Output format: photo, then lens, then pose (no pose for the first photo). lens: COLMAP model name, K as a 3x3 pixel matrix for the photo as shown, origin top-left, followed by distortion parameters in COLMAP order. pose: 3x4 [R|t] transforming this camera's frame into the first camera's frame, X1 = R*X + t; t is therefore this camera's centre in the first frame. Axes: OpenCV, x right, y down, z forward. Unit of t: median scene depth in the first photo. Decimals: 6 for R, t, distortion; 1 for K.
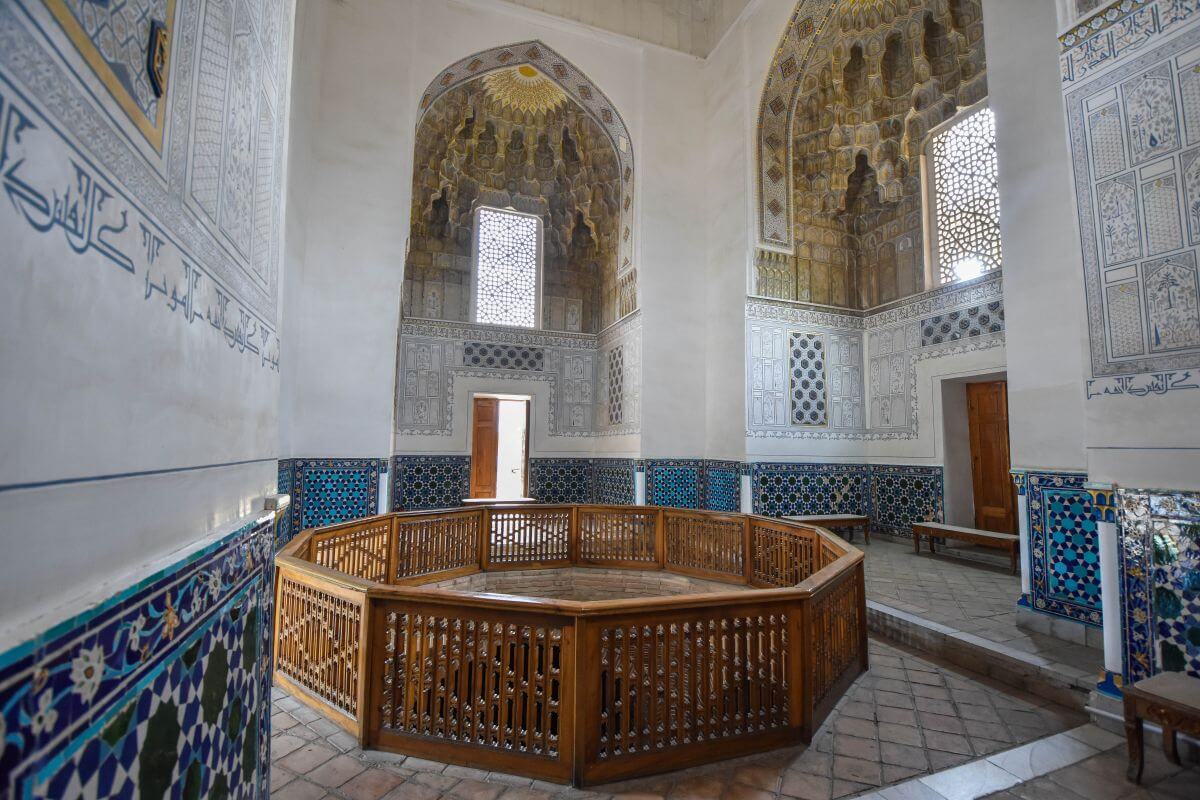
lens RADIAL K [[543.1, 0, 600.3], [0, 543.1, 399.3], [0, 0, 1]] dist [0.005161, 0.000140]
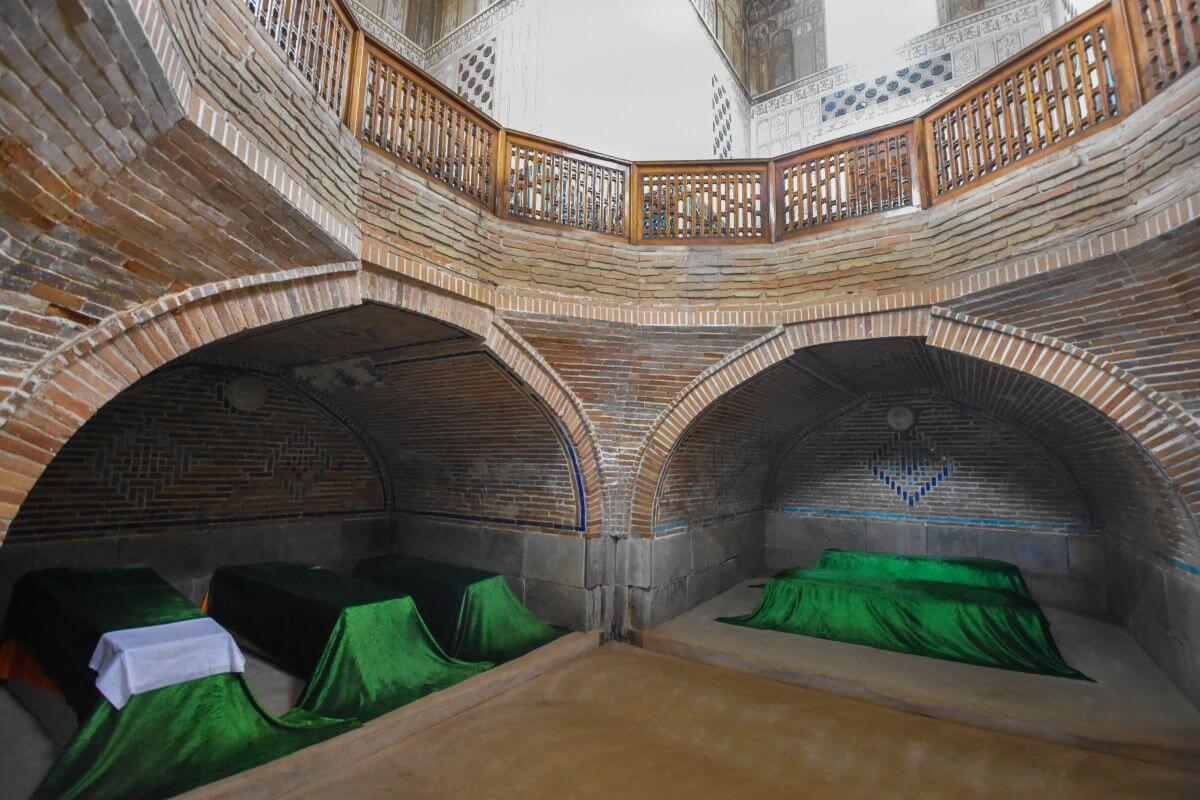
lens RADIAL K [[543.1, 0, 599.4], [0, 543.1, 399.1], [0, 0, 1]] dist [0.005161, 0.000140]
pose [[0.802975, 0.094920, 0.588406, -0.273179], [-0.066055, 0.995328, -0.070420, 0.503568], [-0.592341, 0.017678, 0.805493, 0.447891]]
